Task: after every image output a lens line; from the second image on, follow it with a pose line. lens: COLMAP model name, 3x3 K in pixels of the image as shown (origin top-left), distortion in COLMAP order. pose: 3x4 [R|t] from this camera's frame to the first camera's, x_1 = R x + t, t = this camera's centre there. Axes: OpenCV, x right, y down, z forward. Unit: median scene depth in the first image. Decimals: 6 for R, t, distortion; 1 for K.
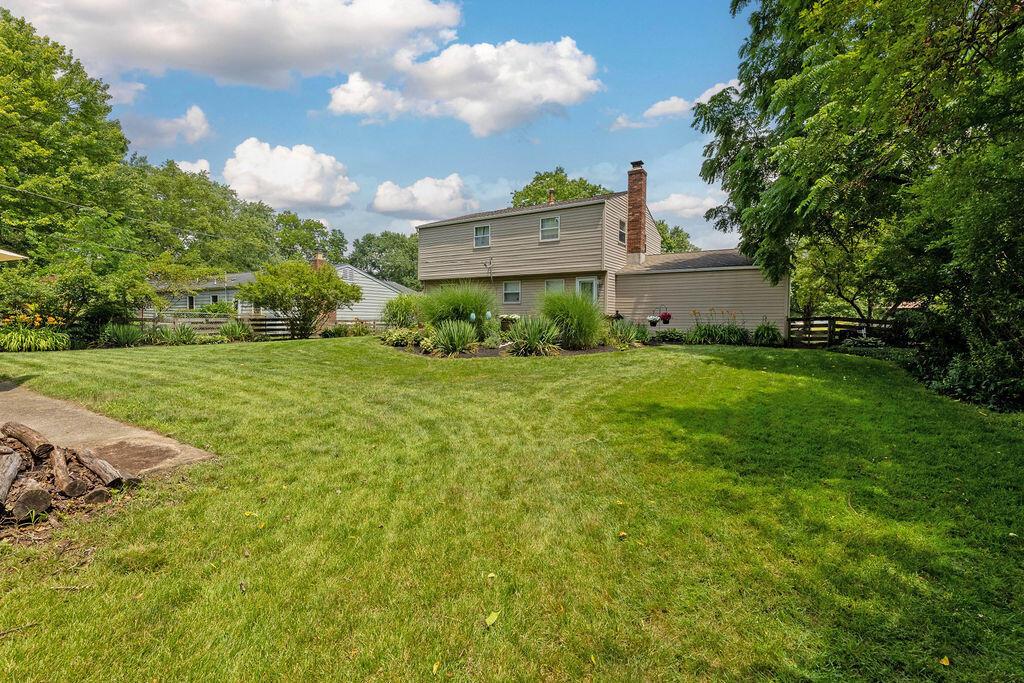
lens RADIAL K [[432.6, 0, 509.2], [0, 432.6, 338.2], [0, 0, 1]] dist [-0.001337, 0.000087]
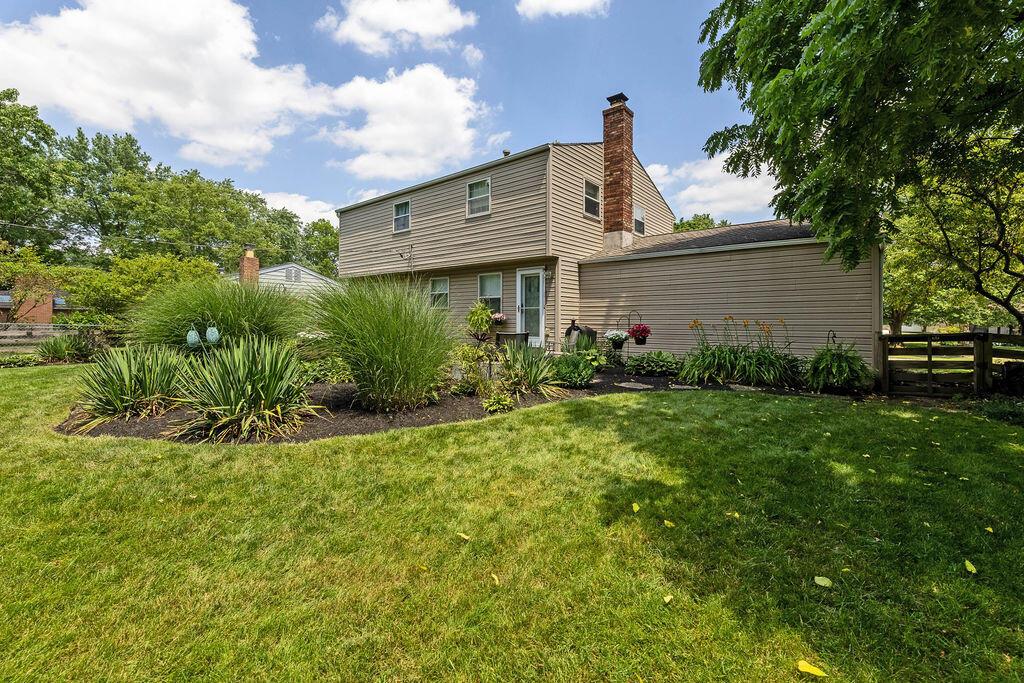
lens RADIAL K [[457.6, 0, 478.9], [0, 457.6, 320.4], [0, 0, 1]] dist [0.001779, 0.000669]
pose [[0.991217, -0.003188, -0.132210, 0.196100], [-0.003606, 0.998686, -0.051117, -0.027955], [0.132199, 0.051145, 0.989903, 0.320752]]
